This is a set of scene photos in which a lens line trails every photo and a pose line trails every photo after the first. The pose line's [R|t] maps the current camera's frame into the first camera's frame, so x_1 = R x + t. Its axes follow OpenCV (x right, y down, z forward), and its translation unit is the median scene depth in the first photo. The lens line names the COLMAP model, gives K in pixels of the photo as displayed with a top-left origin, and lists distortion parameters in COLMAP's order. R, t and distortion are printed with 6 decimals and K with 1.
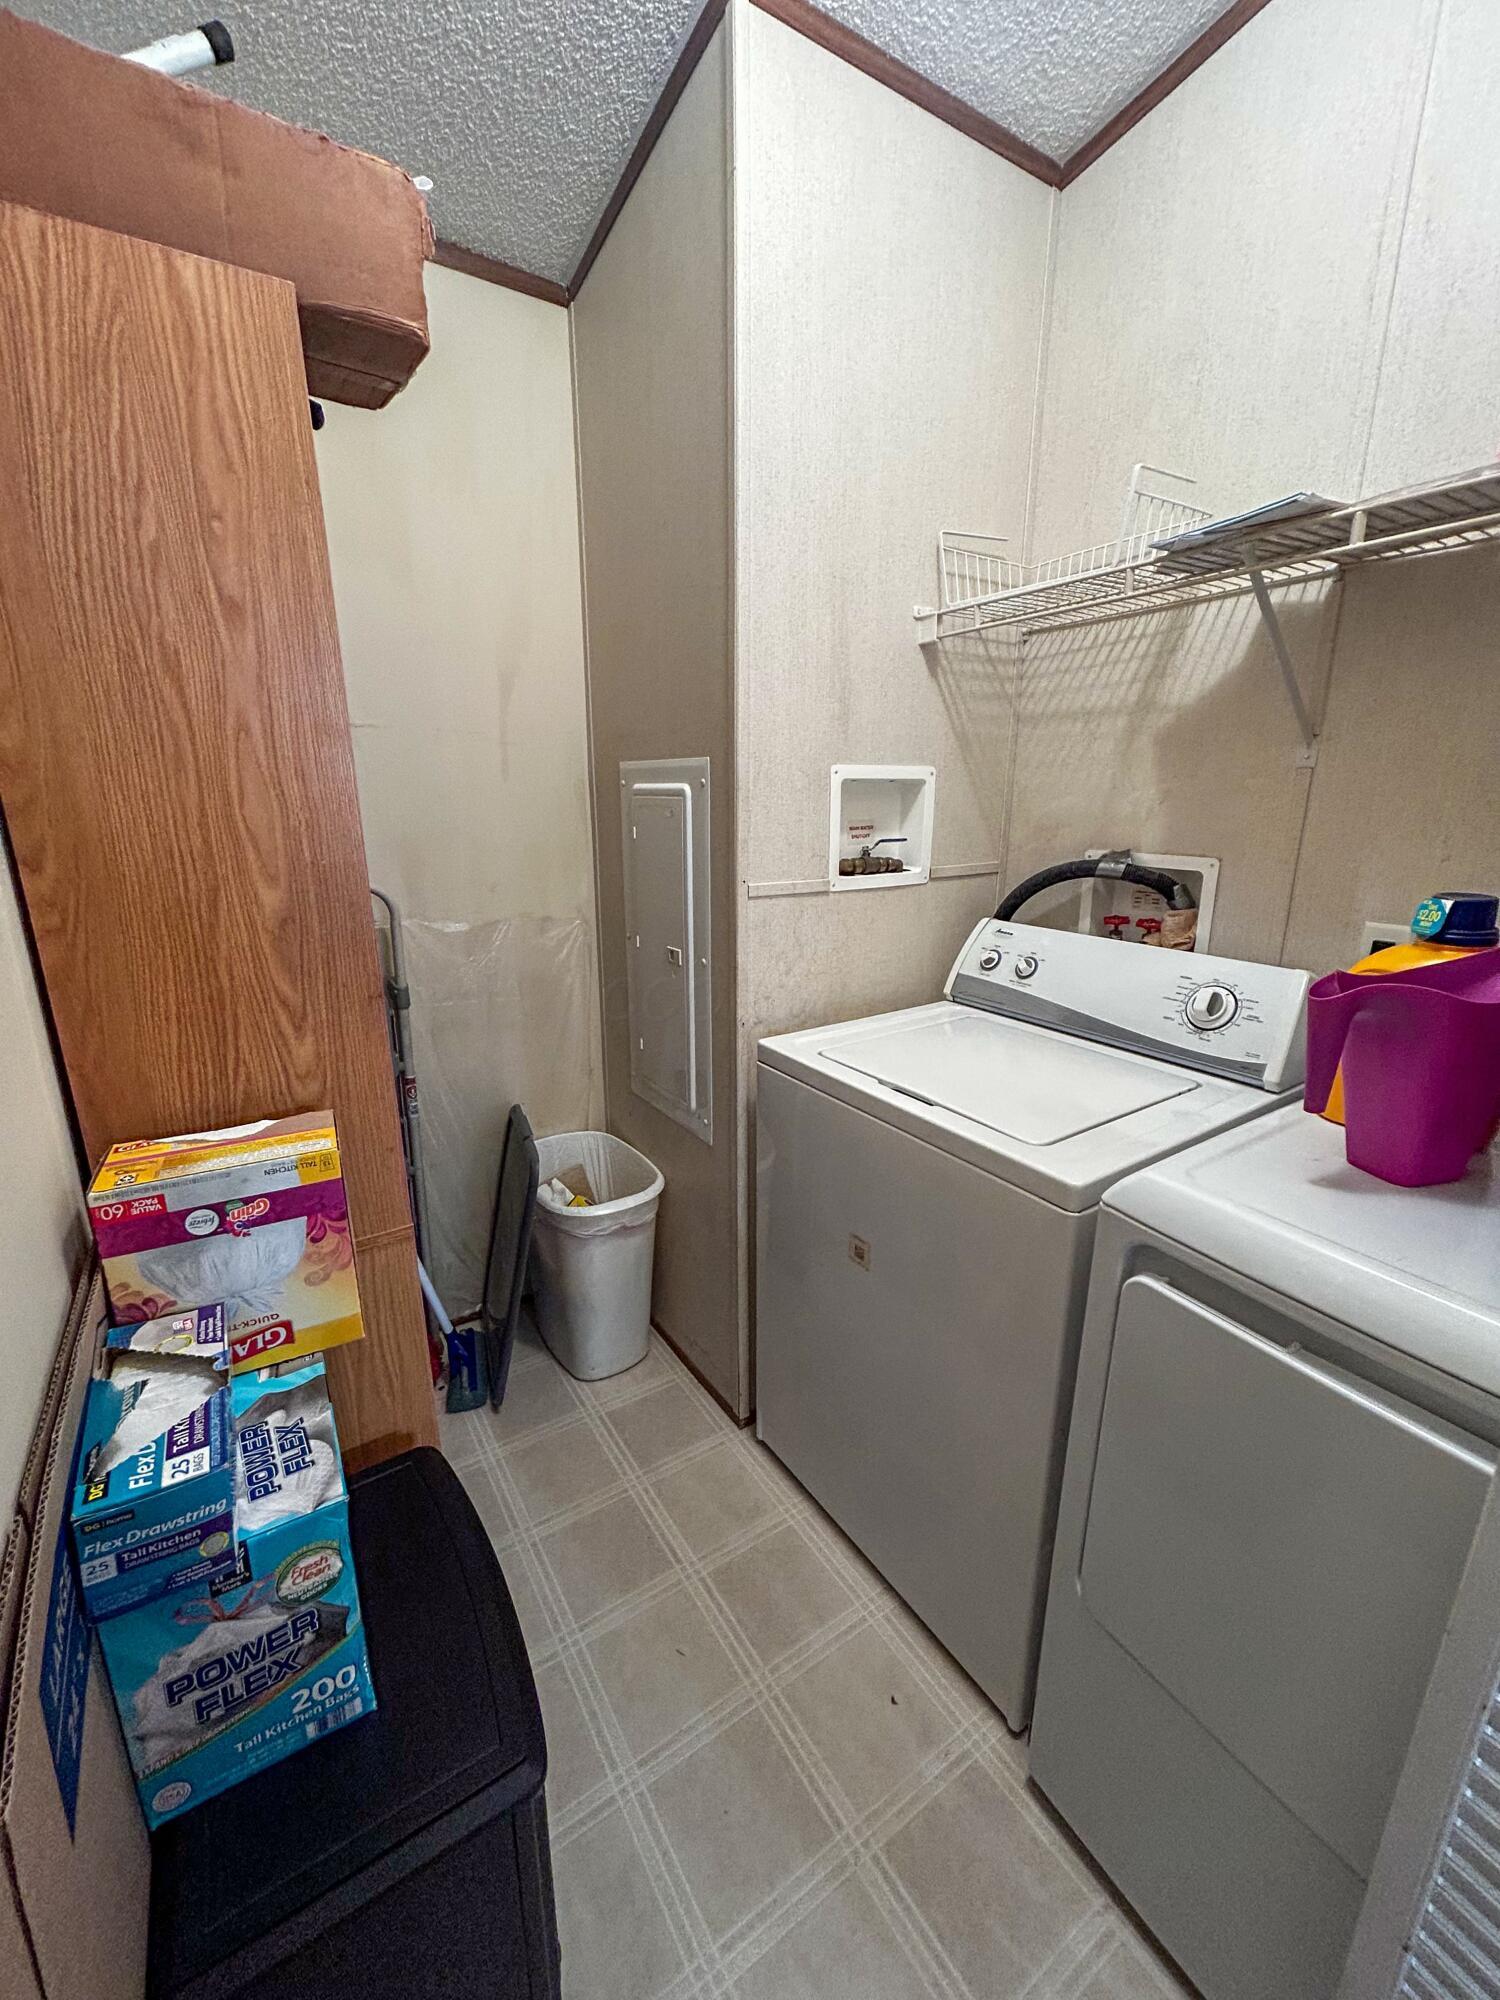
lens RADIAL K [[810.4, 0, 749.6], [0, 810.4, 998.8], [0, 0, 1]] dist [0.003842, -0.000555]
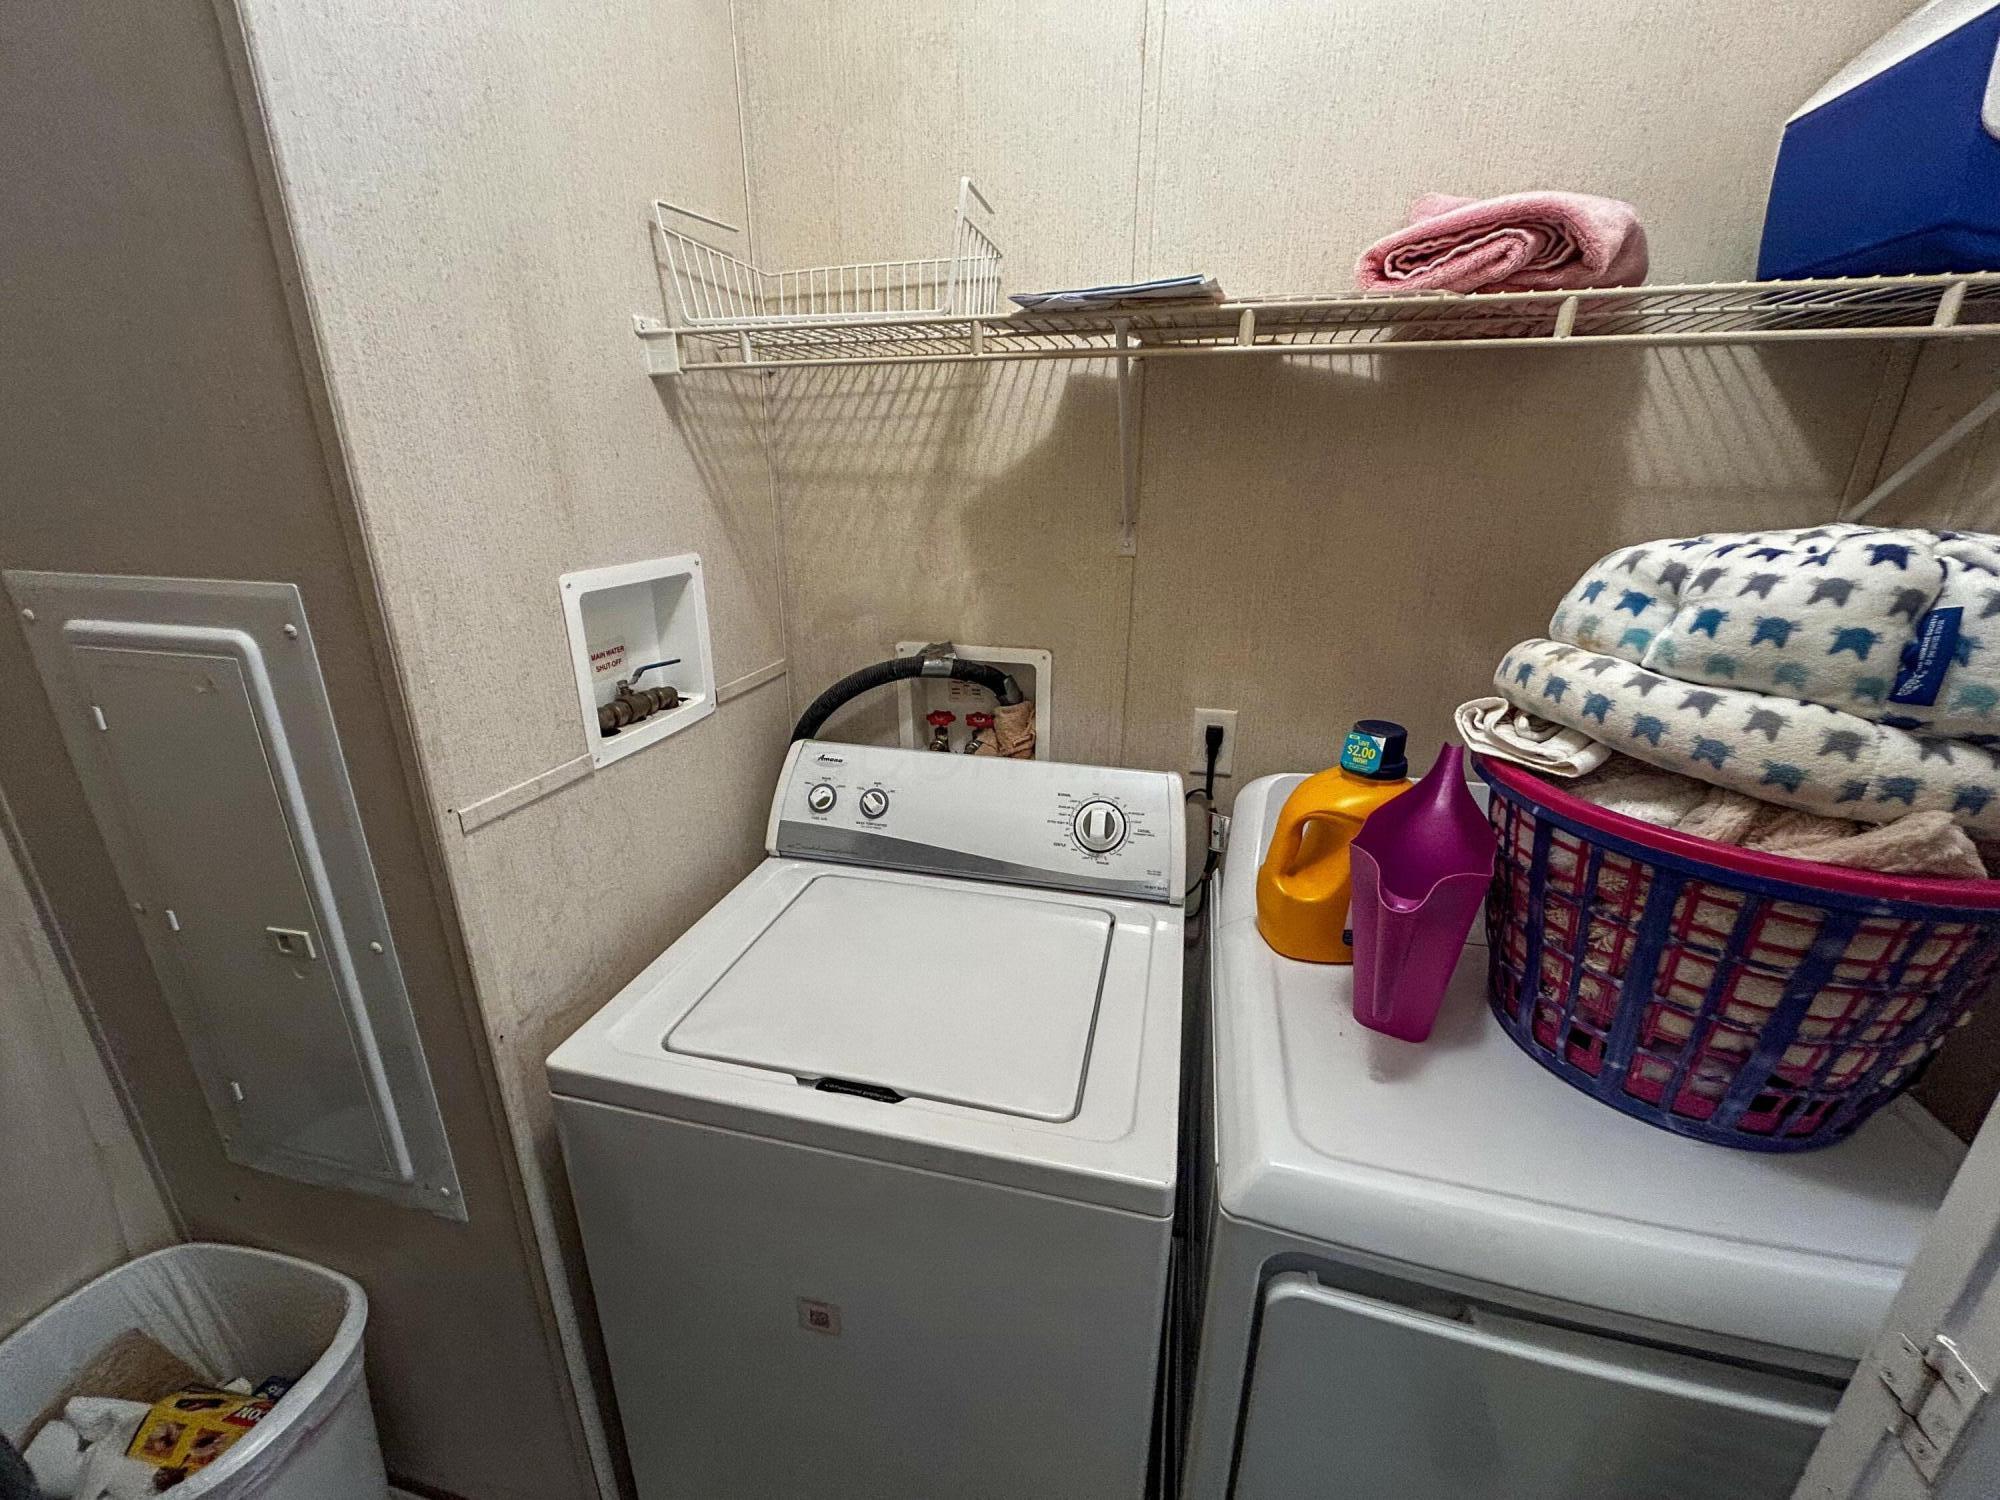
lens RADIAL K [[810.4, 0, 995.0], [0, 810.4, 746.0], [0, 0, 1]] dist [0.003842, -0.000555]
pose [[0.733743, -0.219878, 0.642864, -0.074783], [0.167476, 0.975522, 0.142505, -0.191136], [-0.658462, 0.003103, 0.752607, 0.322848]]
